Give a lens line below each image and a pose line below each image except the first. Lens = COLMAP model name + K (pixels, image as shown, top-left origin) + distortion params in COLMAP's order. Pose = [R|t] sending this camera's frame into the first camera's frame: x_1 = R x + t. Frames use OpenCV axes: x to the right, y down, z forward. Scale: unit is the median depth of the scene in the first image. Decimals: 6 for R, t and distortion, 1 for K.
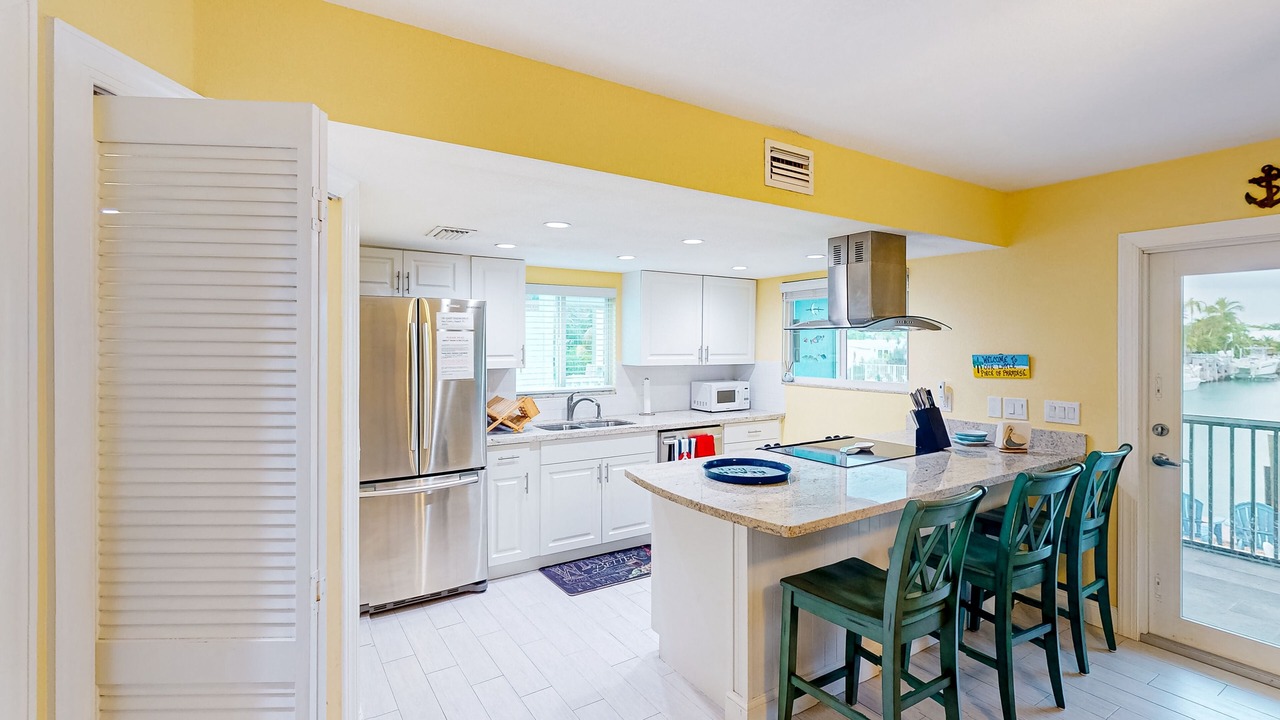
lens RADIAL K [[584.4, 0, 639.4], [0, 584.4, 344.2], [0, 0, 1]] dist [0.000750, 0.000206]
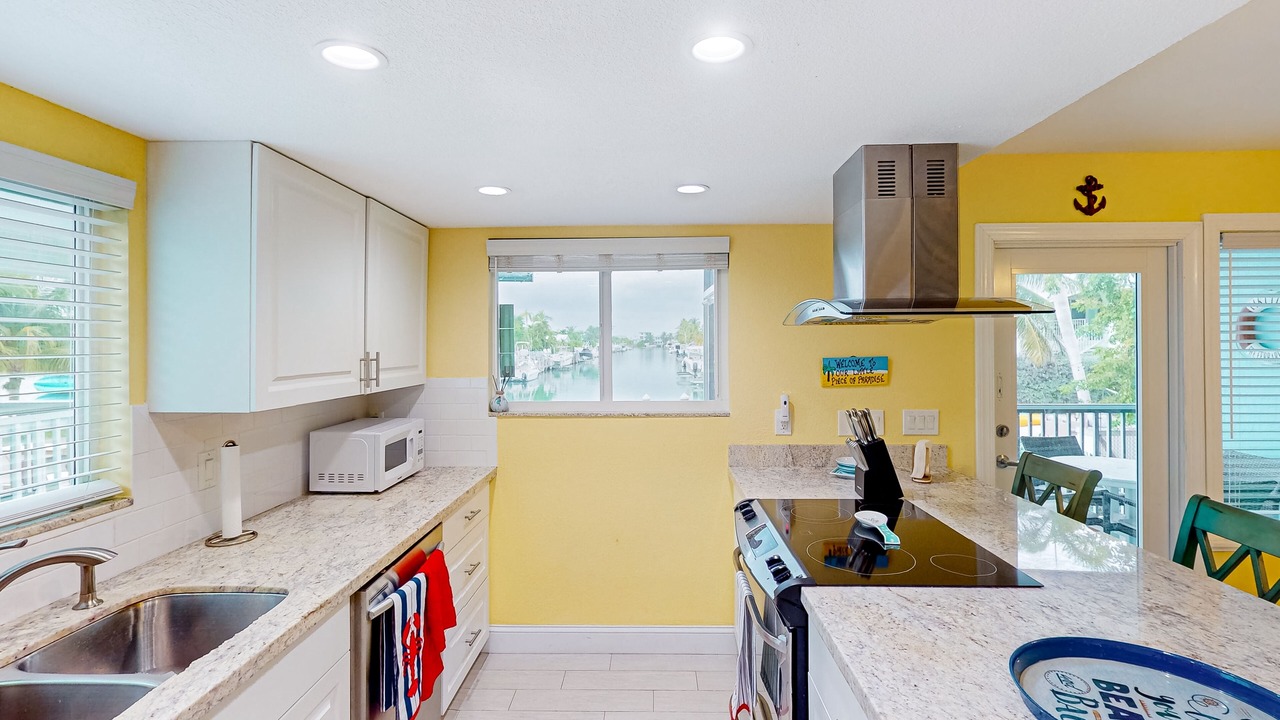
lens RADIAL K [[584.4, 0, 639.4], [0, 584.4, 344.2], [0, 0, 1]] dist [0.000750, 0.000206]
pose [[0.560013, -0.005634, 0.828464, -0.177974], [0.008060, 0.999967, 0.001352, -0.002560], [-0.828444, 0.005920, 0.560040, 0.681486]]
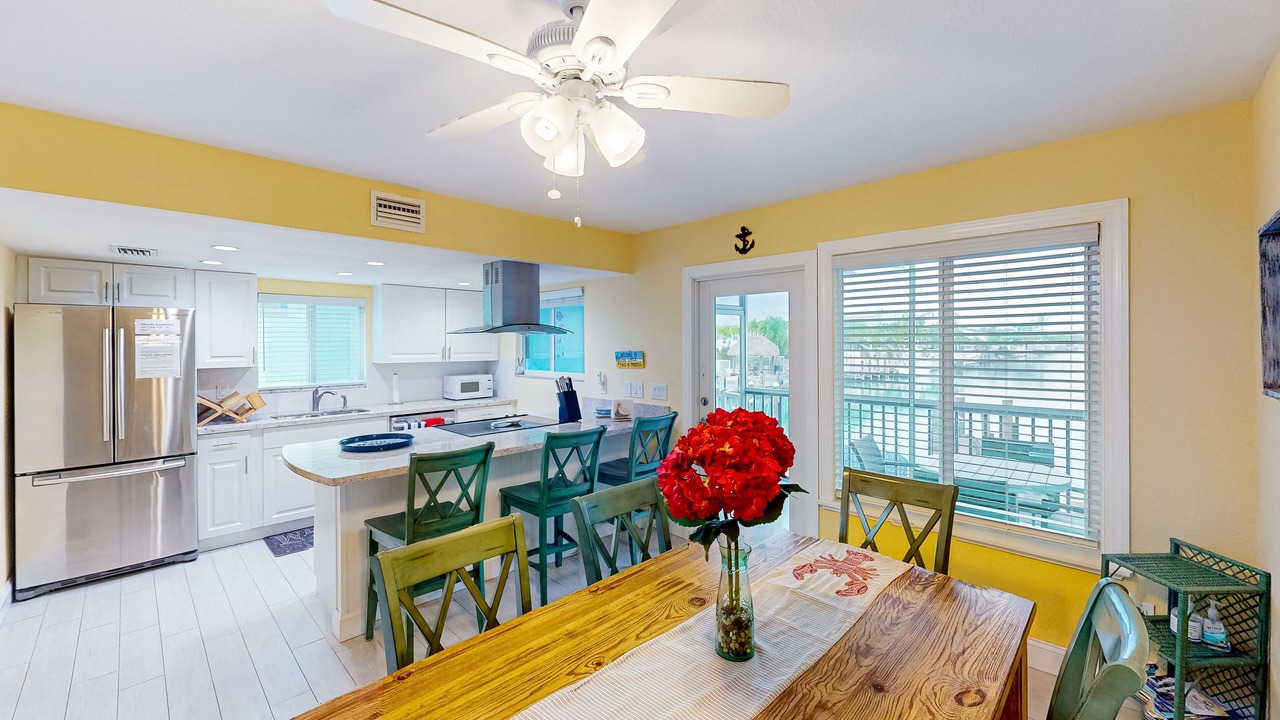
lens RADIAL K [[498.8, 0, 637.8], [0, 498.8, 343.9], [0, 0, 1]] dist [-0.001806, -0.000340]
pose [[0.974681, -0.006910, 0.223492, 0.319051], [0.007022, 0.999975, 0.000296, 0.000203], [-0.223489, 0.001281, 0.974706, -0.135584]]
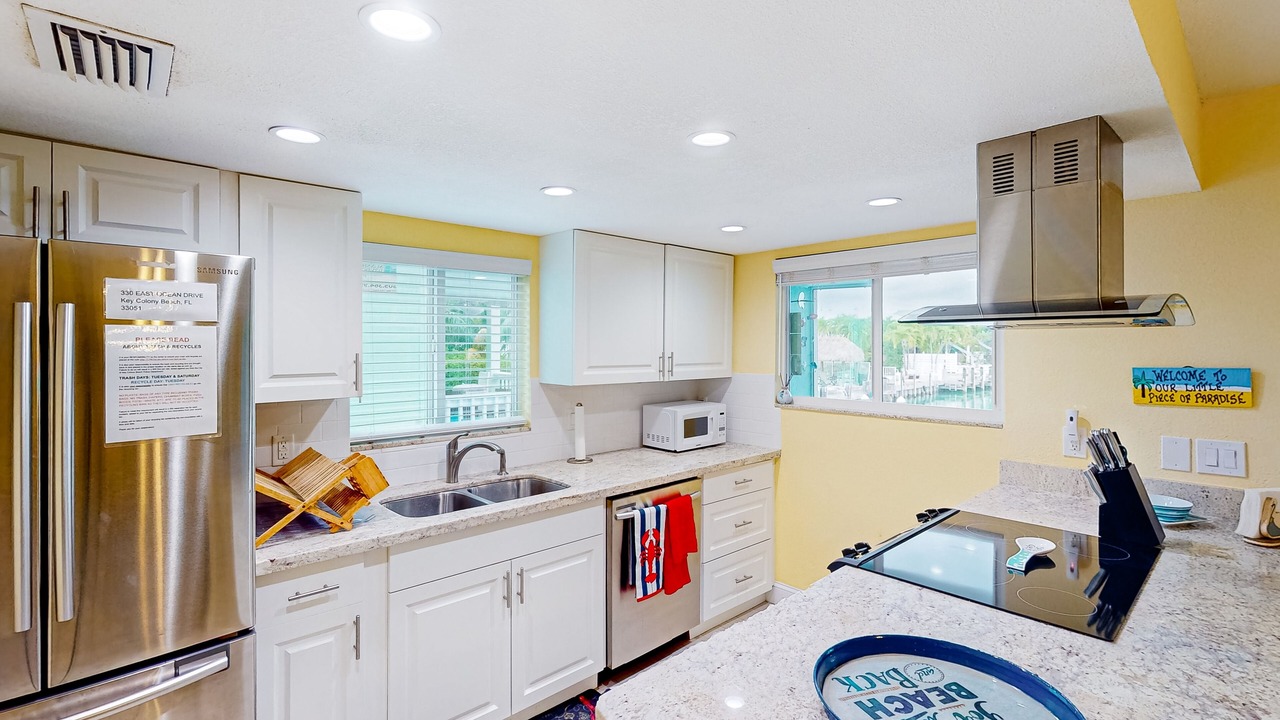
lens RADIAL K [[584.4, 0, 639.4], [0, 584.4, 344.2], [0, 0, 1]] dist [0.000750, 0.000206]
pose [[0.984202, -0.001668, 0.177040, -0.041969], [0.002141, 0.999995, -0.002481, -0.005114], [-0.177035, 0.002821, 0.984201, 0.432428]]
